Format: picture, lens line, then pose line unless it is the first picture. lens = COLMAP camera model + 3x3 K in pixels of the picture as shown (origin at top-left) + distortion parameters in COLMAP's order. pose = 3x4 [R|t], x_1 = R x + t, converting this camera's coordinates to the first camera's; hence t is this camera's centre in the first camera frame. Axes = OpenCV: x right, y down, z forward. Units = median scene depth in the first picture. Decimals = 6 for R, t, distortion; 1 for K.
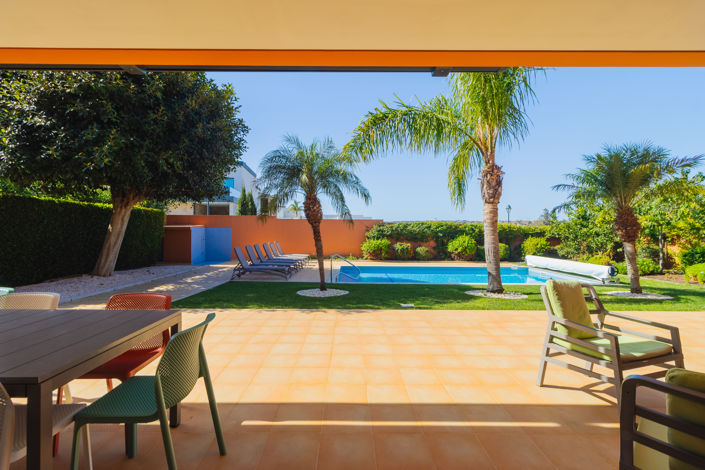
lens RADIAL K [[321.4, 0, 344.0], [0, 321.4, 230.5], [0, 0, 1]] dist [-0.002310, 0.002299]
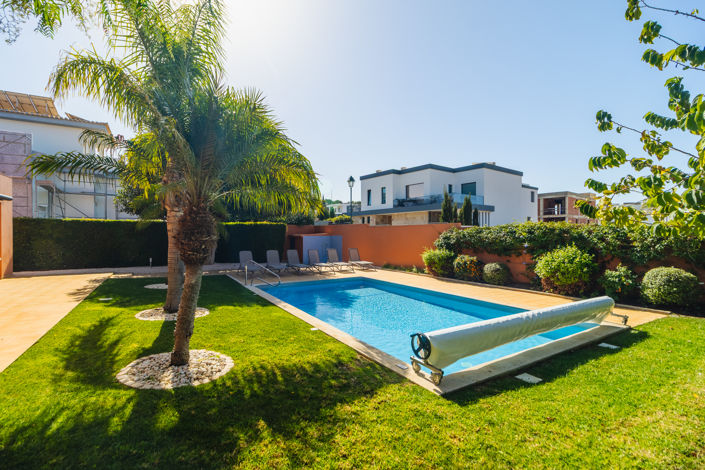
lens RADIAL K [[321.4, 0, 349.6], [0, 321.4, 234.6], [0, 0, 1]] dist [-0.002310, 0.002299]
pose [[0.522205, -0.006850, -0.852793, 0.652673], [0.003525, 0.999977, -0.005874, -0.003969], [0.852813, 0.000062, 0.522217, 0.418117]]
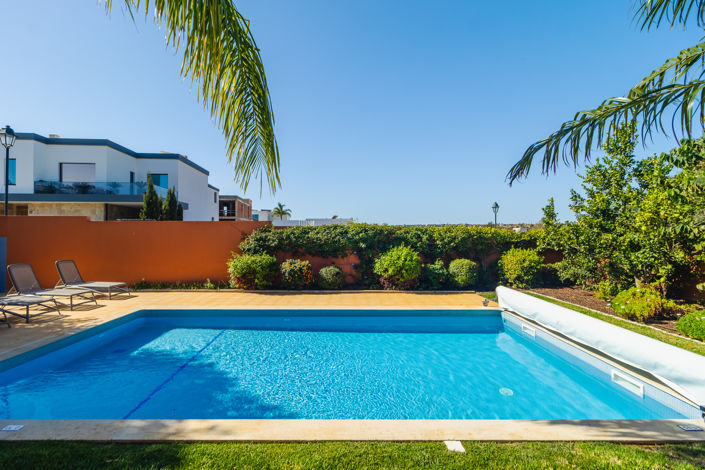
lens RADIAL K [[321.4, 0, 346.0], [0, 321.4, 229.9], [0, 0, 1]] dist [-0.002310, 0.002299]
pose [[0.999978, -0.006554, -0.001182, 0.276998], [0.006535, 0.999859, -0.015497, -0.007357], [0.001283, 0.015489, 0.999879, 0.408785]]
